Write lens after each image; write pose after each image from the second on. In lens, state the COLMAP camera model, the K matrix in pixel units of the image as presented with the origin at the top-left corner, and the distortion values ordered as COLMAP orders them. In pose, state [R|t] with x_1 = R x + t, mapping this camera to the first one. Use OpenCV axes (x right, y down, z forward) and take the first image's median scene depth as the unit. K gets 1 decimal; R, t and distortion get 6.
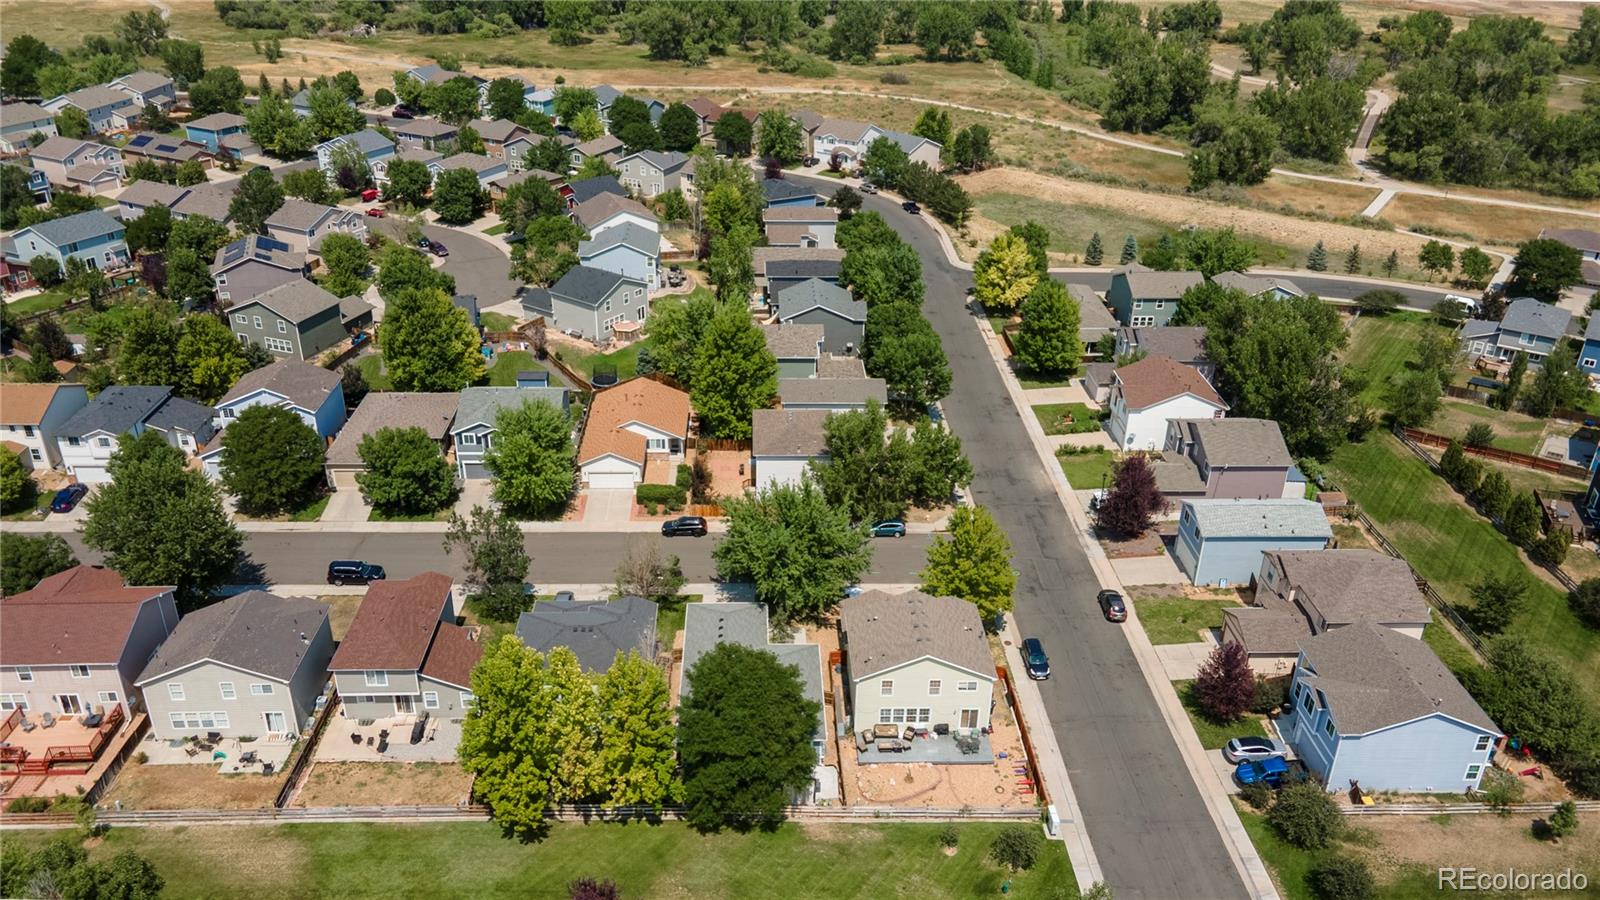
lens RADIAL K [[1189.6, 0, 800.0], [0, 1189.6, 450.0], [0, 0, 1]] dist [0.020775, 0.038710]
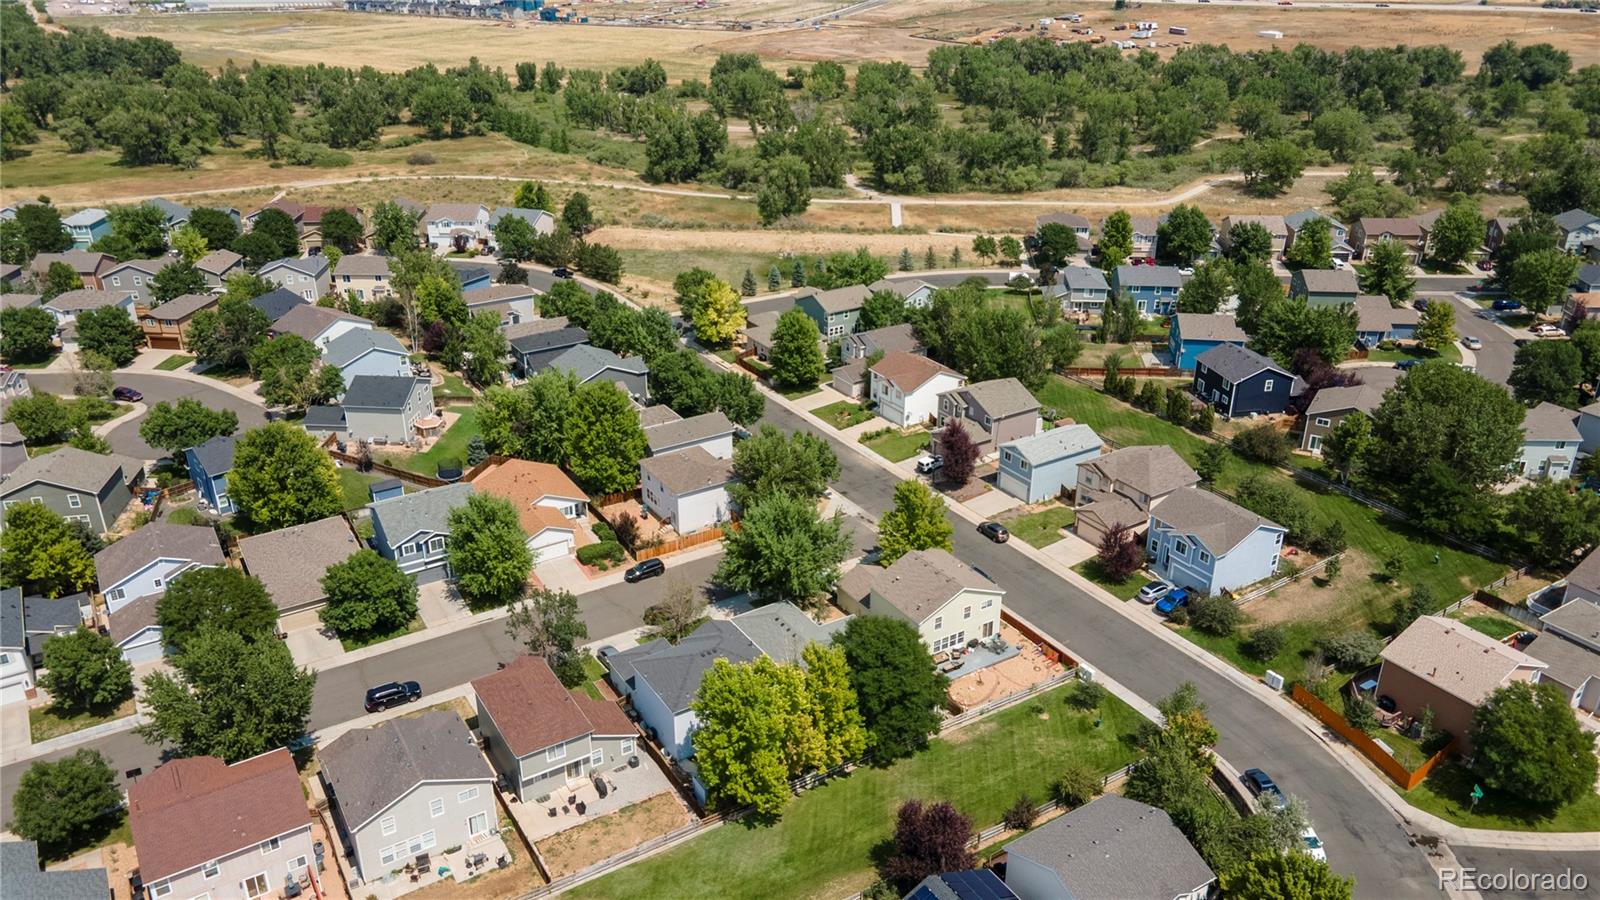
lens RADIAL K [[1147.0, 0, 799.0], [0, 1147.0, 471.8], [0, 0, 1]] dist [0.022797, 0.030895]
pose [[0.864462, -0.234382, 0.444714, -0.300337], [0.242174, 0.969401, 0.040161, -0.023517], [-0.440519, 0.072980, 0.894772, -0.027096]]
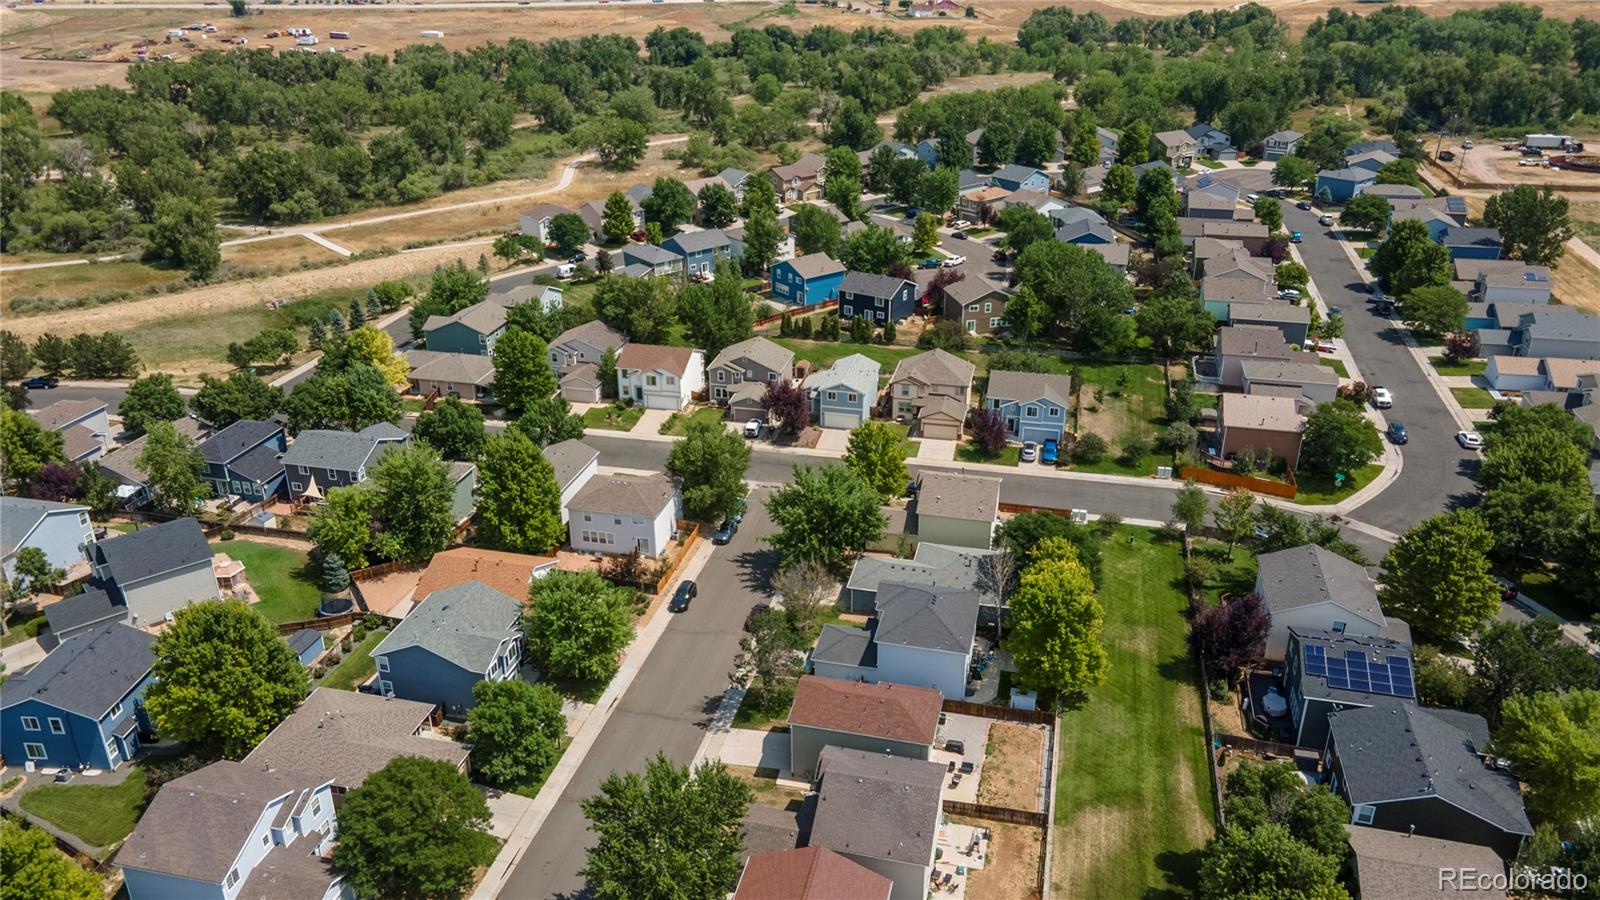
lens RADIAL K [[1147.0, 0, 799.0], [0, 1147.0, 471.8], [0, 0, 1]] dist [0.022797, 0.030895]
pose [[0.270986, -0.437241, 0.857547, -0.628931], [0.451486, 0.844542, 0.287940, -0.193734], [-0.850134, 0.309143, 0.426267, 0.304720]]
